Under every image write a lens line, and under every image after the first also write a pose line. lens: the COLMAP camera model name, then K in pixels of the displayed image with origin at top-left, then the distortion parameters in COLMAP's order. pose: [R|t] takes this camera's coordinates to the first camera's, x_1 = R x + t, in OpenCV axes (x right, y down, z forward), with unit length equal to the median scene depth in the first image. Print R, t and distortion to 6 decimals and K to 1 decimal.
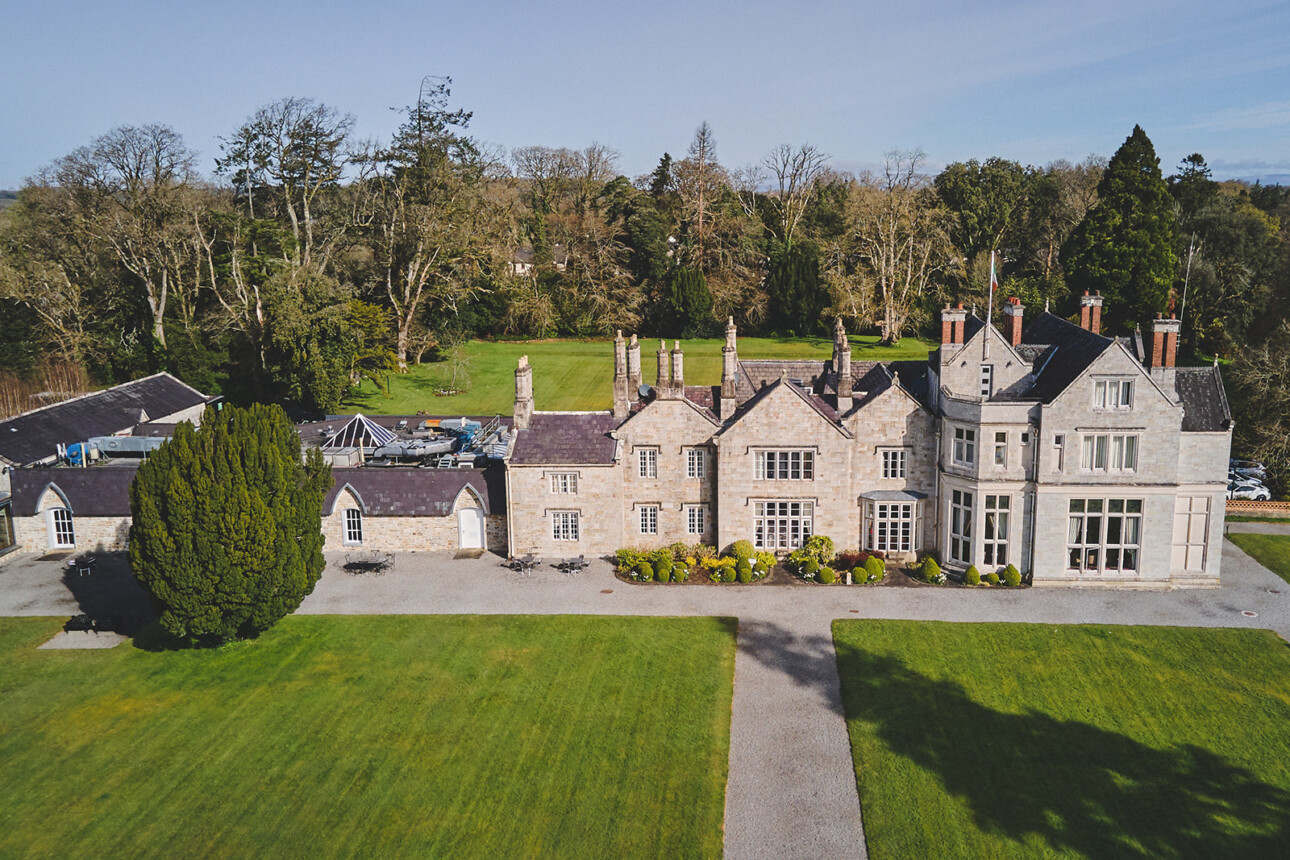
lens RADIAL K [[1243.4, 0, 645.7], [0, 1243.4, 431.3], [0, 0, 1]] dist [-0.004150, 0.000000]
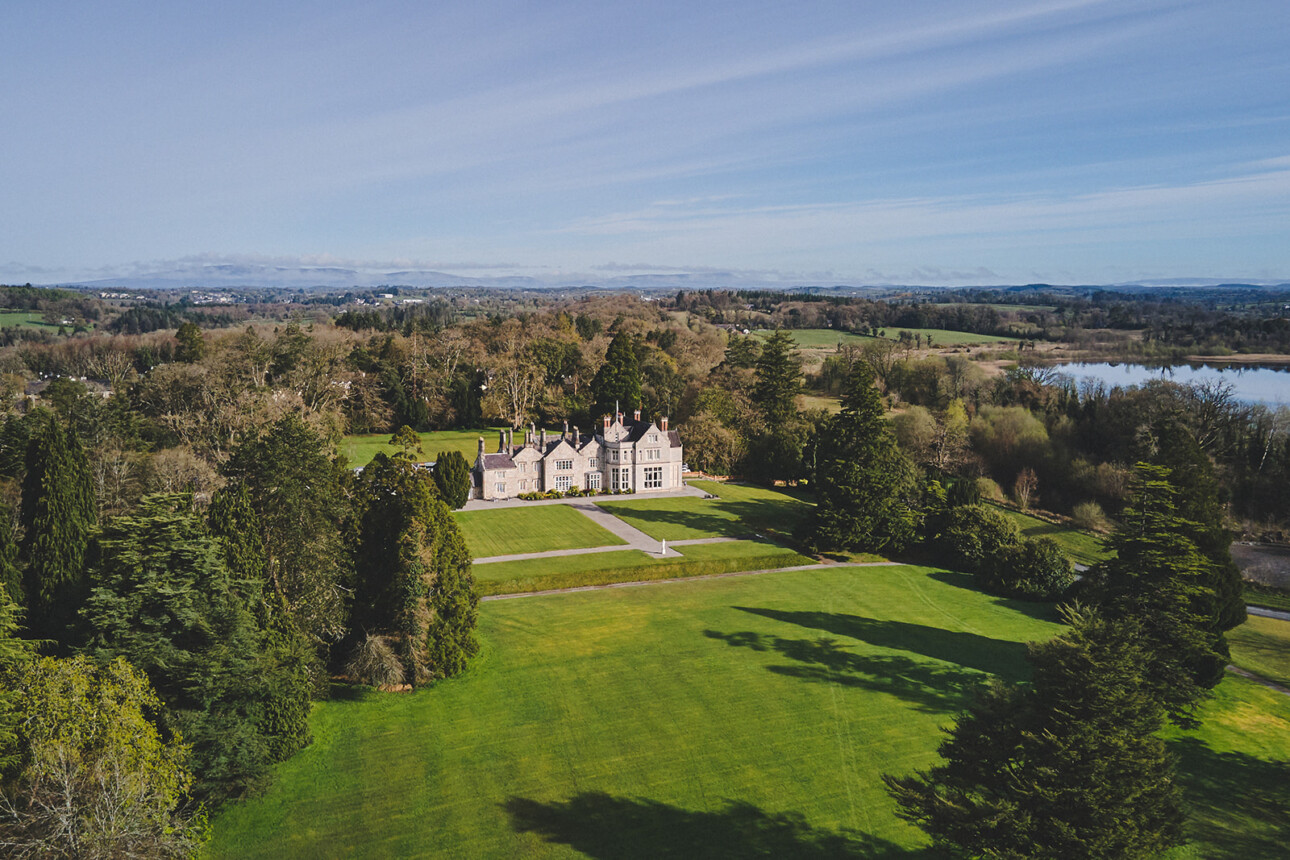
lens RADIAL K [[1243.4, 0, 644.8], [0, 1243.4, 429.0], [0, 0, 1]] dist [-0.004150, 0.000000]
pose [[0.896995, -0.043522, 0.439893, -1.178403], [0.076972, 0.995317, -0.058482, 0.145020], [-0.435288, 0.086318, 0.896144, -2.137042]]
